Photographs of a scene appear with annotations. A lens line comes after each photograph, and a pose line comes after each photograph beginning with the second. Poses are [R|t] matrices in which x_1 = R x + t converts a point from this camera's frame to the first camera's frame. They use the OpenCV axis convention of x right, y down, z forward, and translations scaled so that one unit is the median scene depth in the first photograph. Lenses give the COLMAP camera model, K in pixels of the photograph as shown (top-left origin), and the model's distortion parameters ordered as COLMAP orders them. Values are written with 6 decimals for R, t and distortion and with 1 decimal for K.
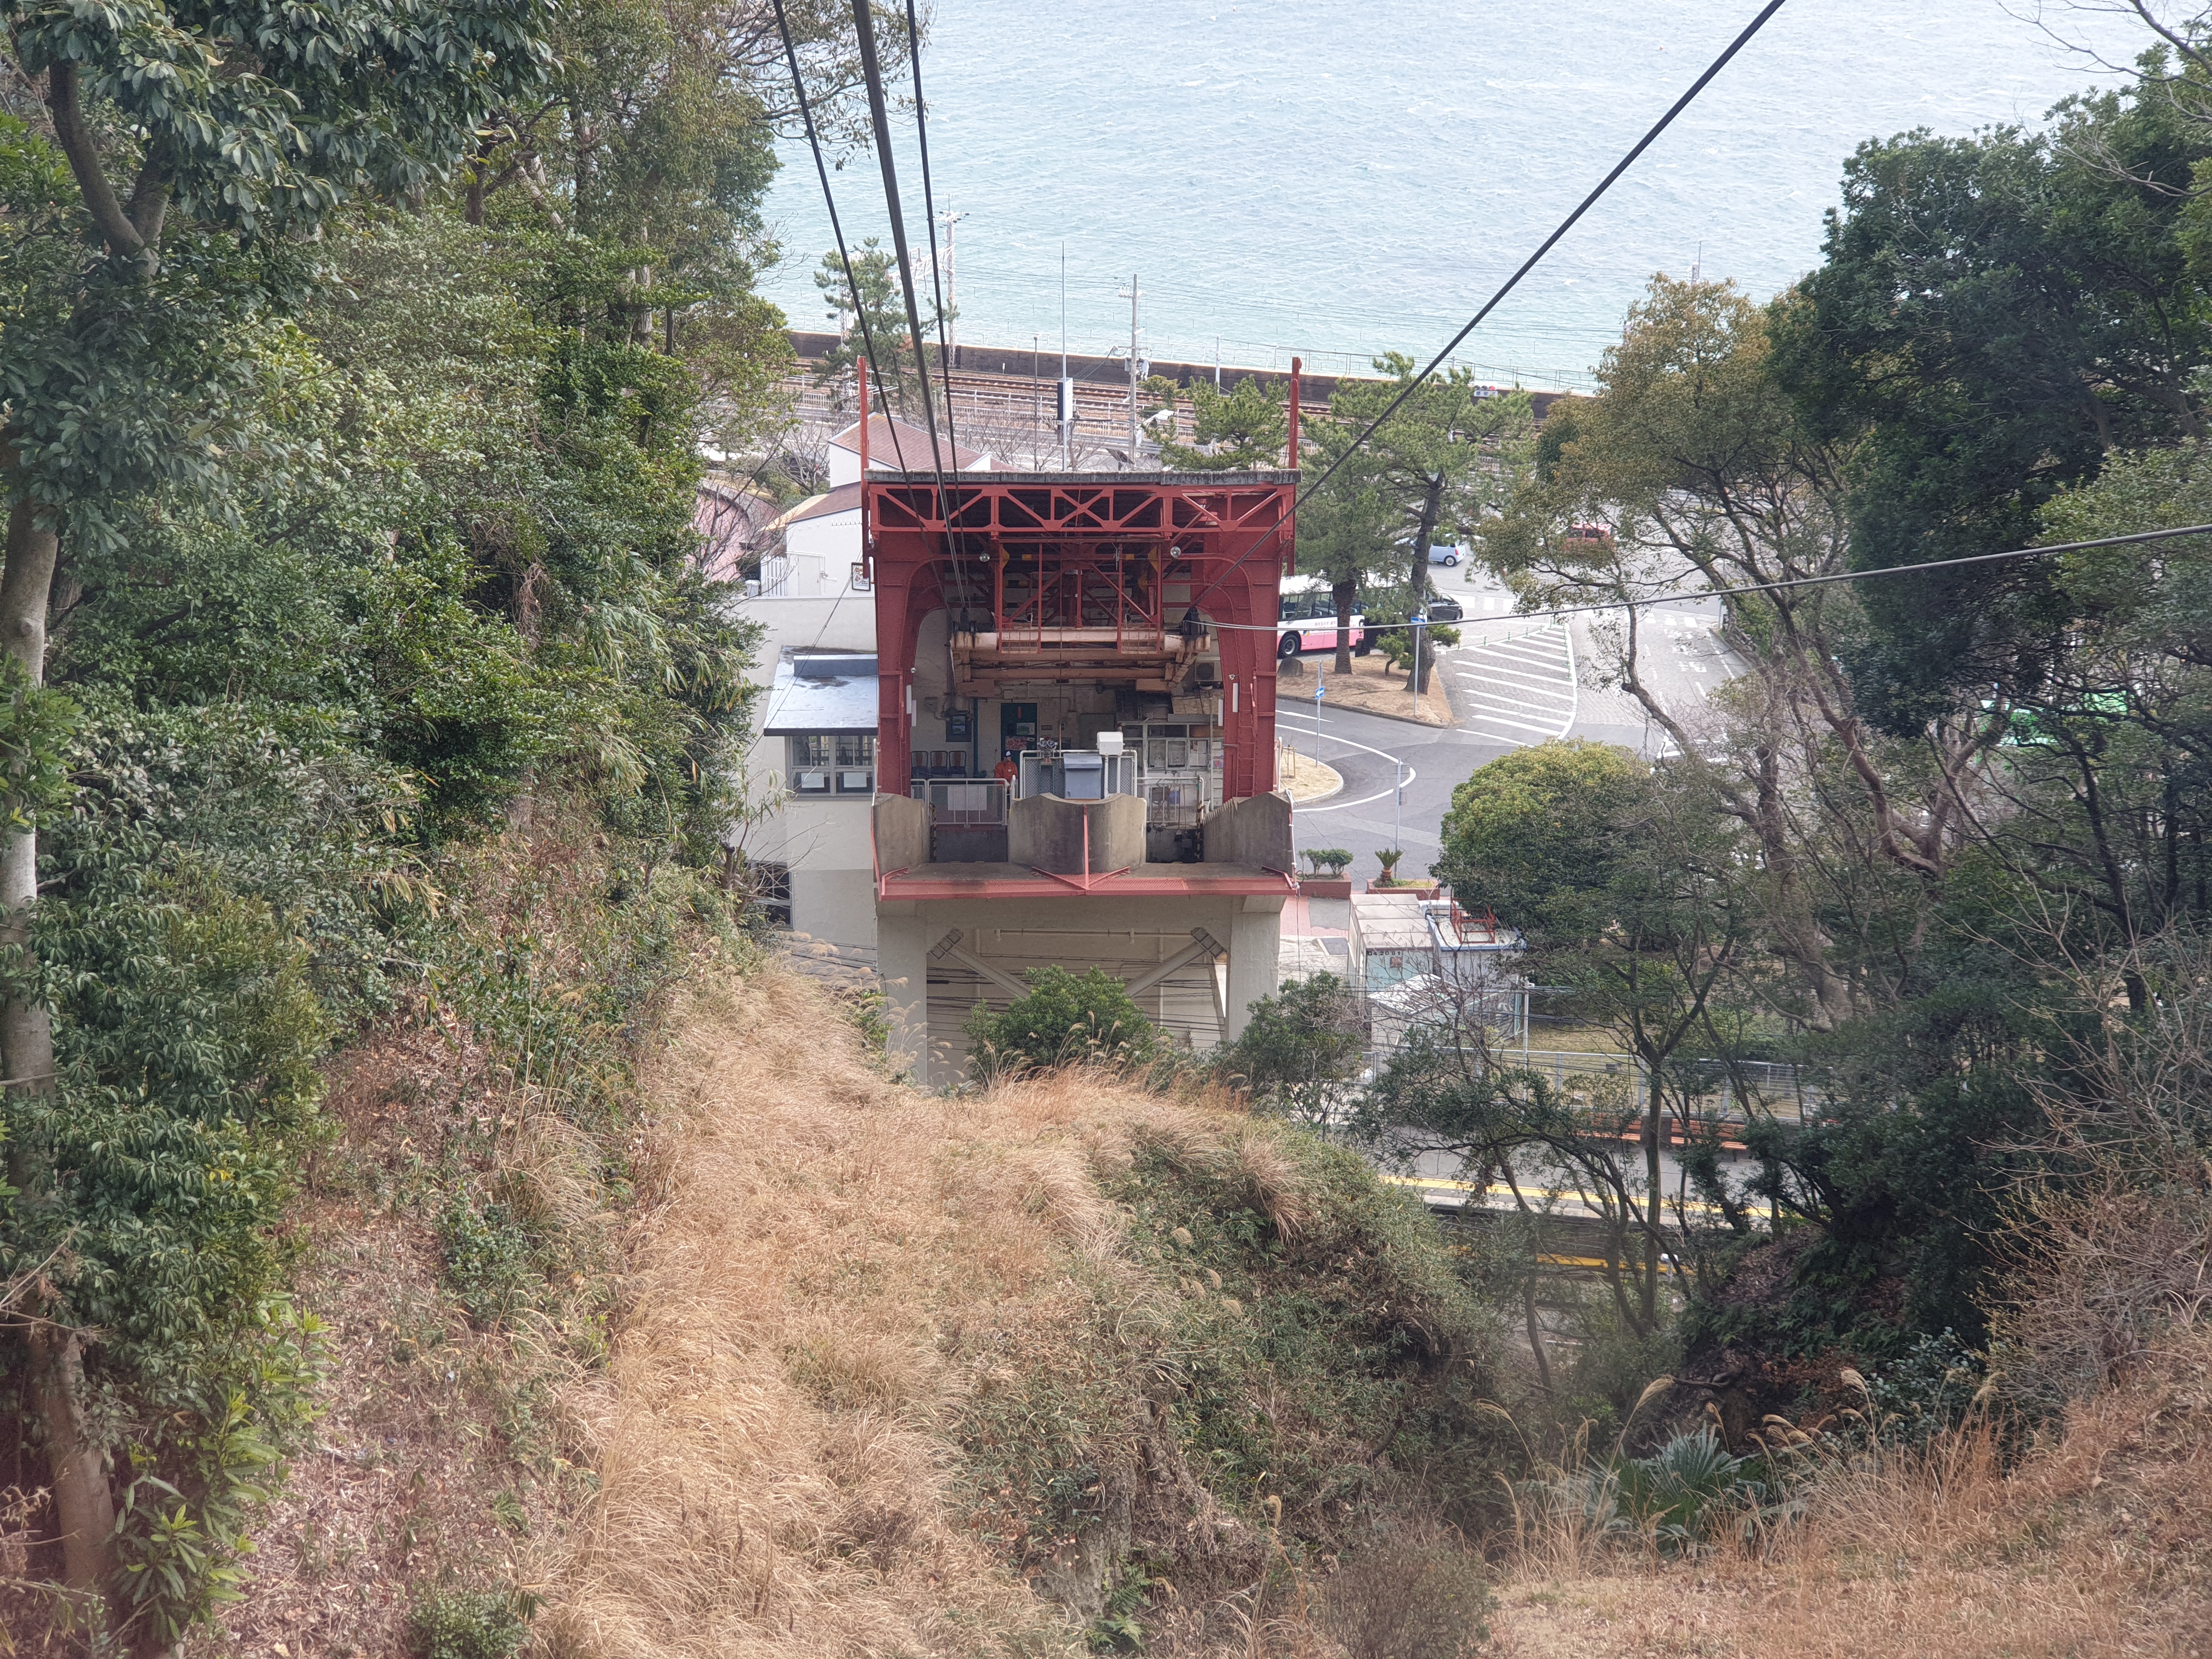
lens RADIAL K [[3342.5, 0, 1151.1], [0, 3342.5, 1056.4], [0, 0, 1]] dist [0.009885, 0.059263]
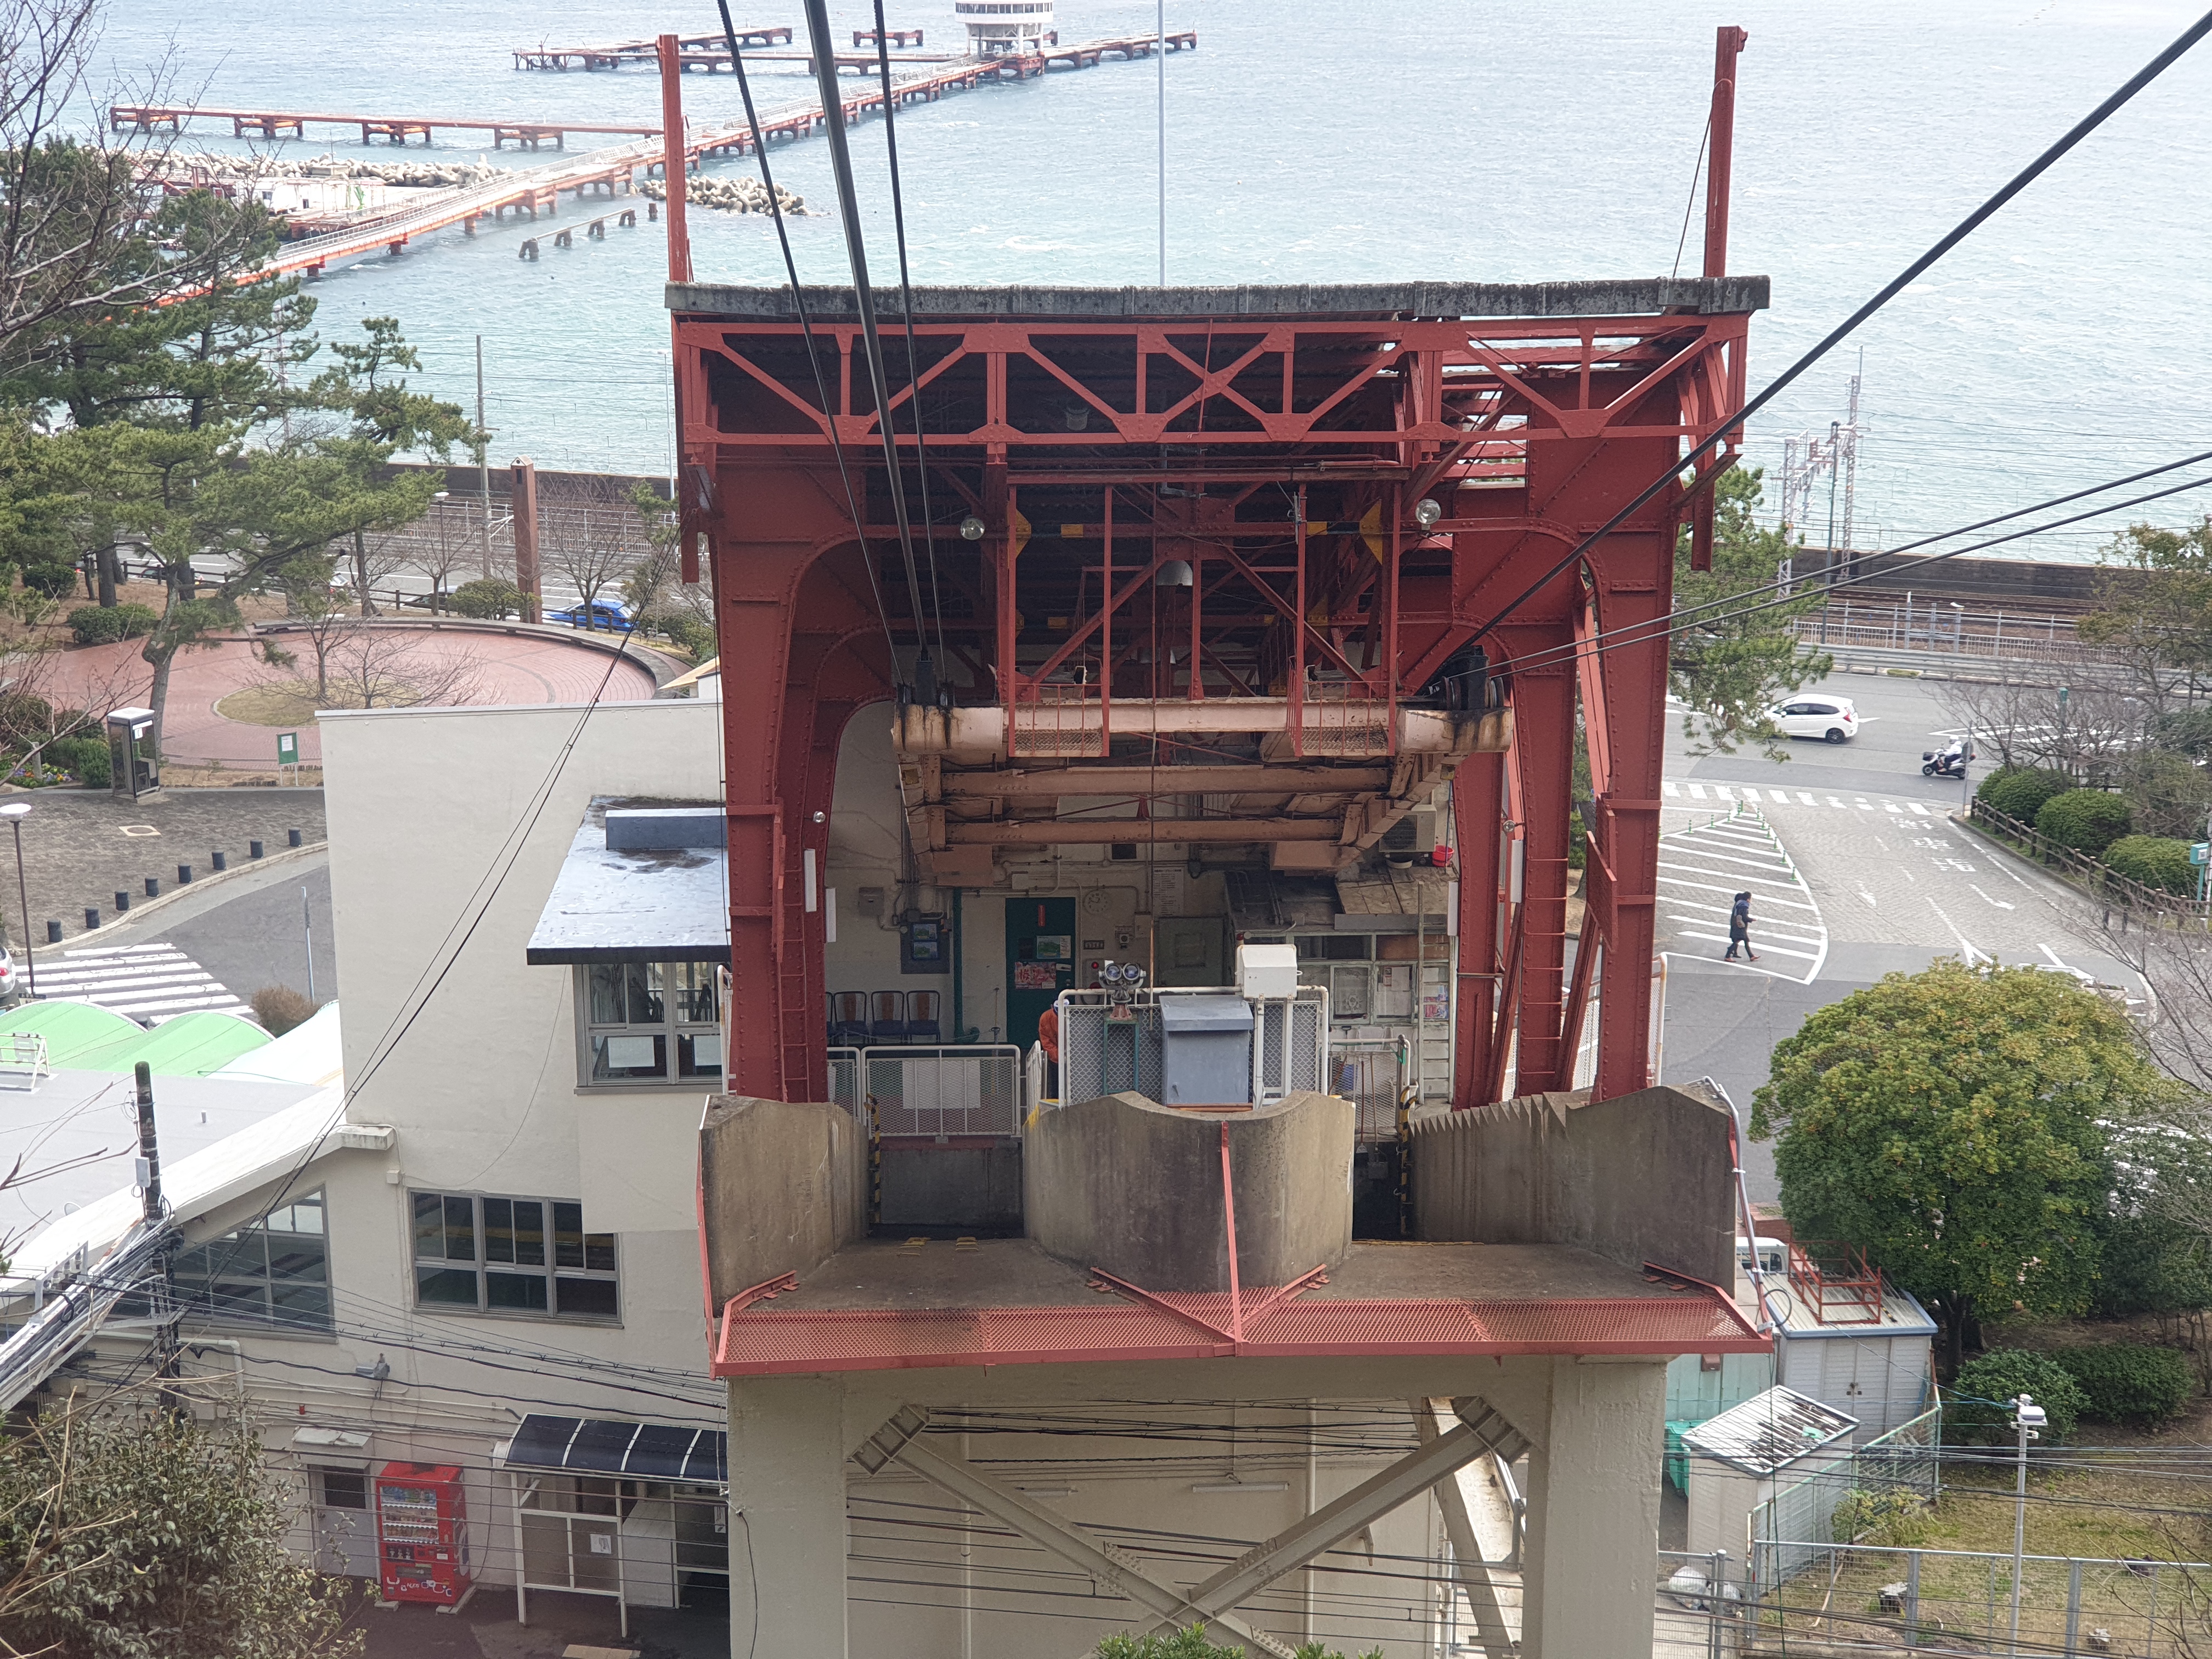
lens RADIAL K [[3339.5, 0, 1096.3], [0, 3339.5, 1256.5], [0, 0, 1]] dist [-0.031921, 0.011232]
pose [[0.999875, -0.007703, -0.013836, -0.028827], [0.007560, 0.999918, -0.010368, -0.053166], [0.013915, 0.010262, 0.999851, 0.575993]]
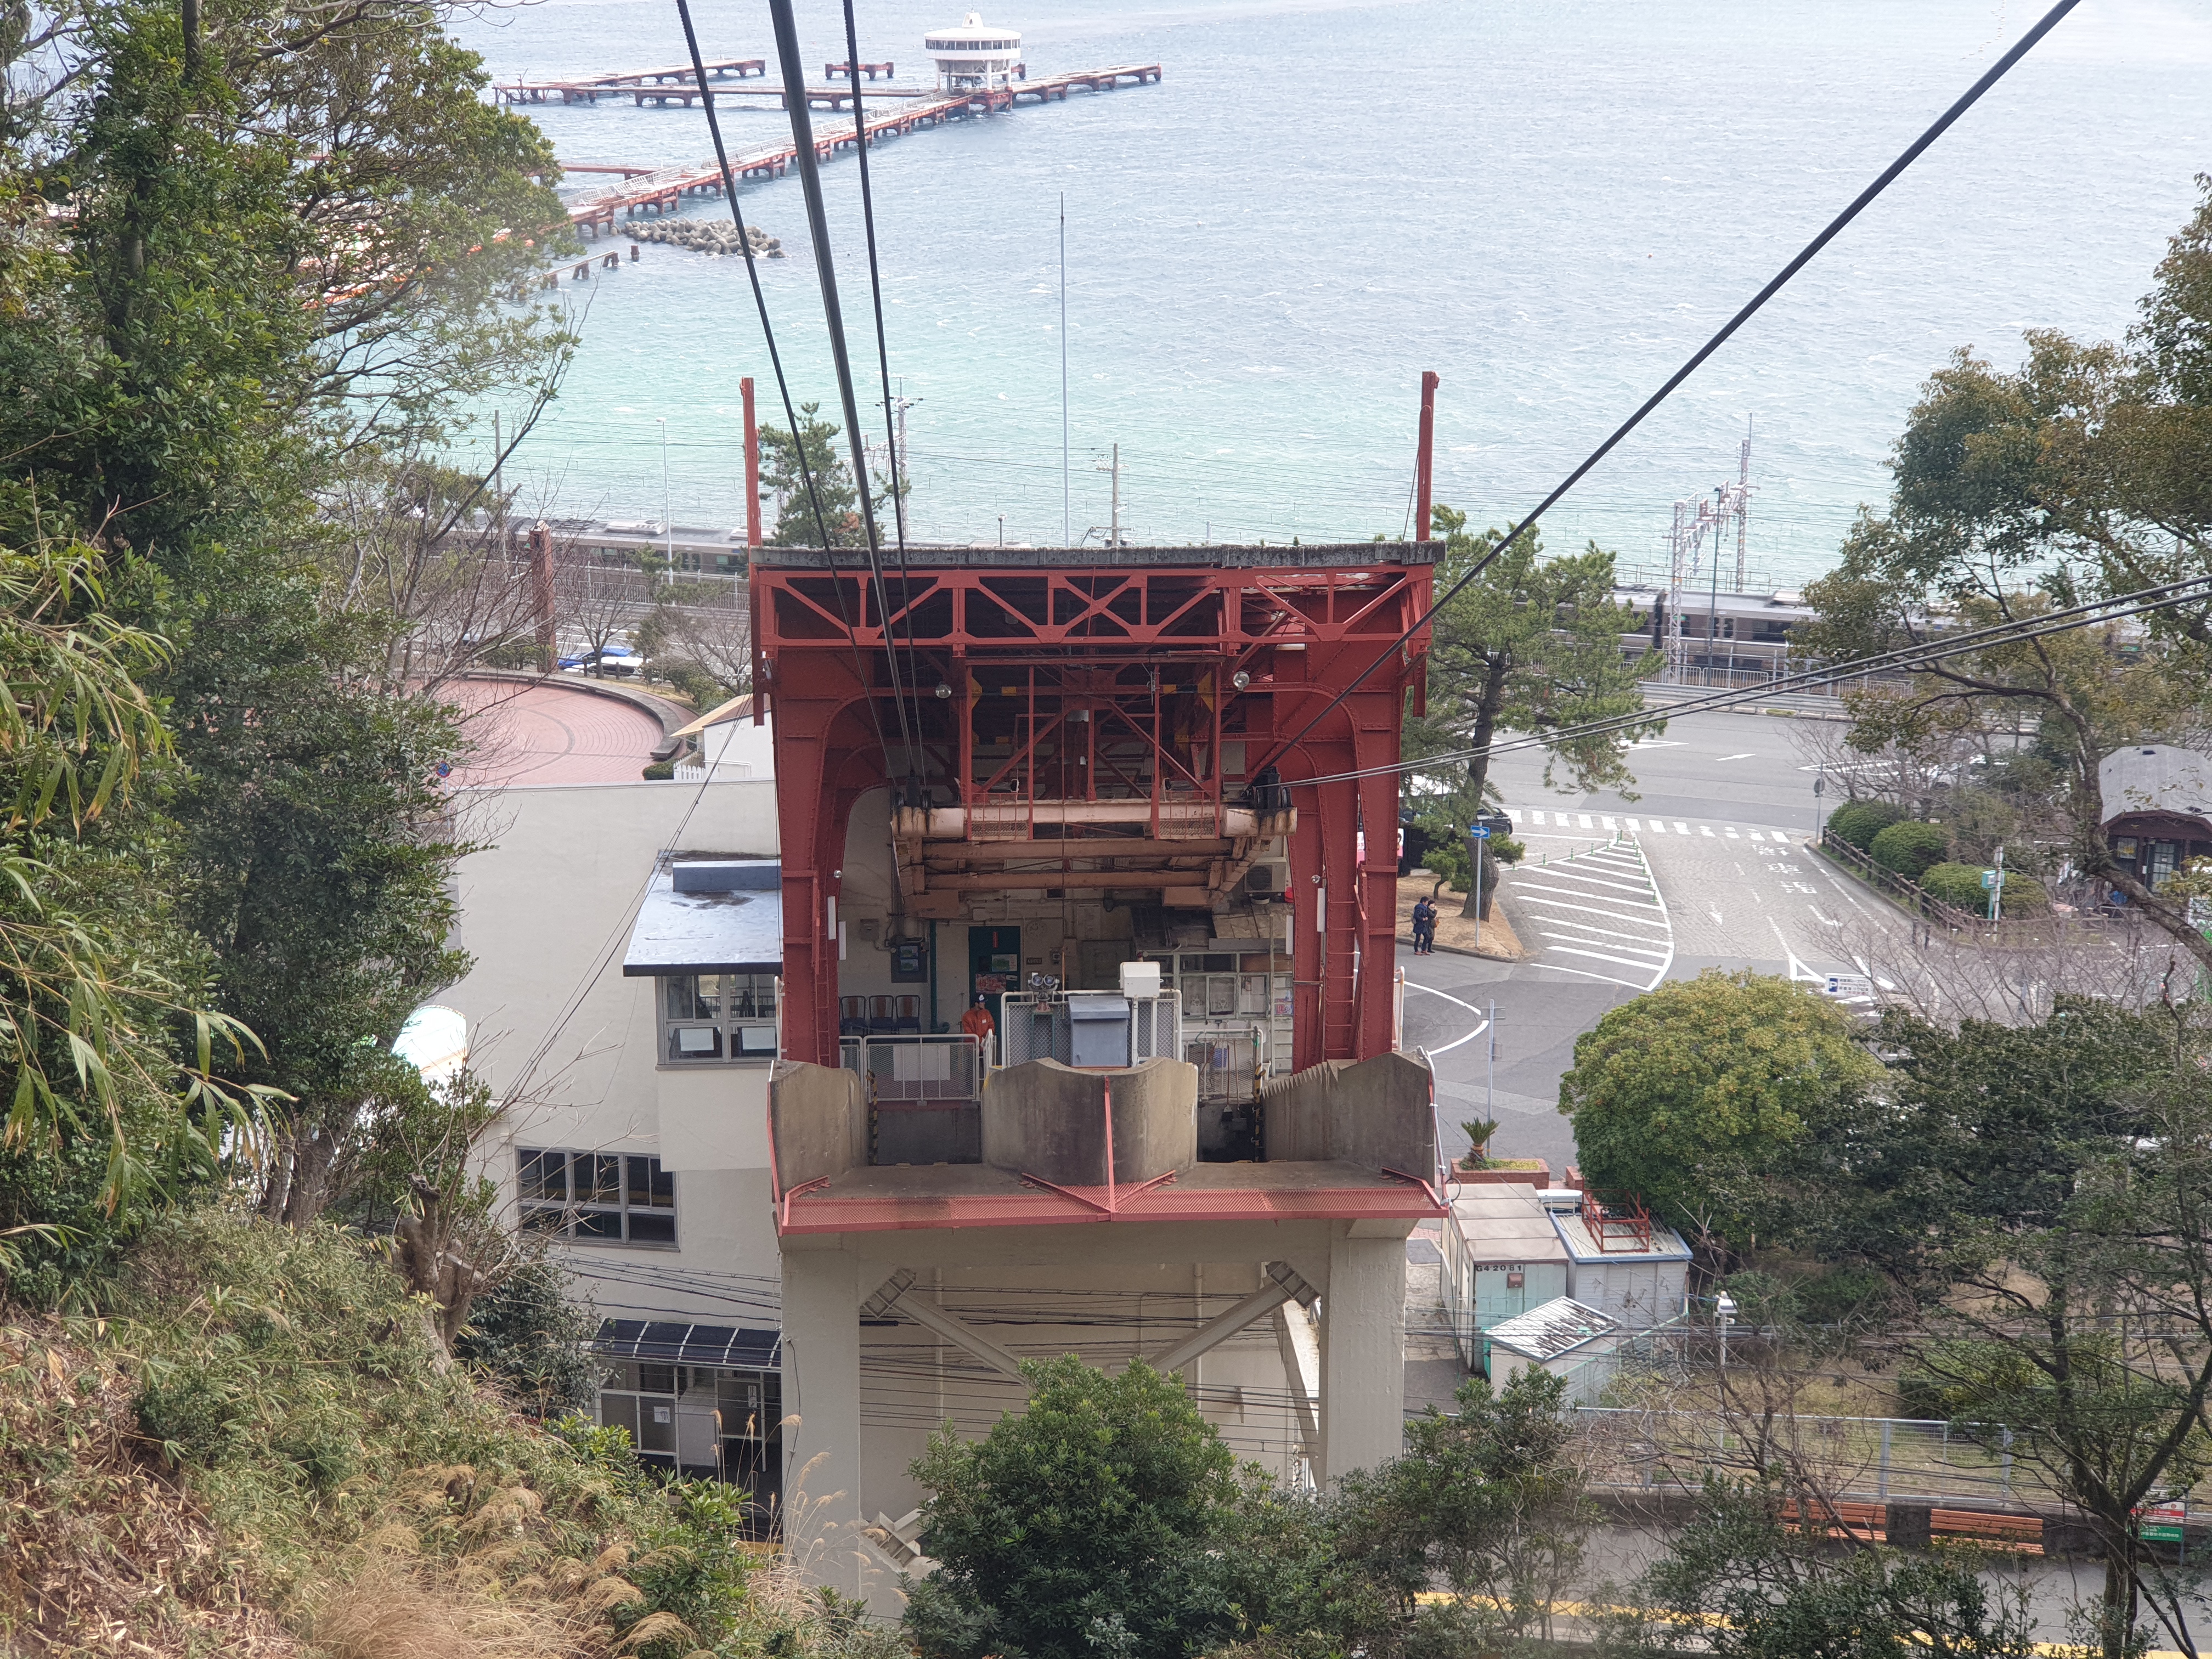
lens RADIAL K [[3337.1, 0, 1112.5], [0, 3337.1, 1189.8], [0, 0, 1]] dist [0.004750, 0.037903]
pose [[0.999943, -0.010669, -0.000447, -0.017927], [0.010648, 0.999380, -0.033561, -0.031762], [0.000805, 0.033554, 0.999437, 0.359795]]
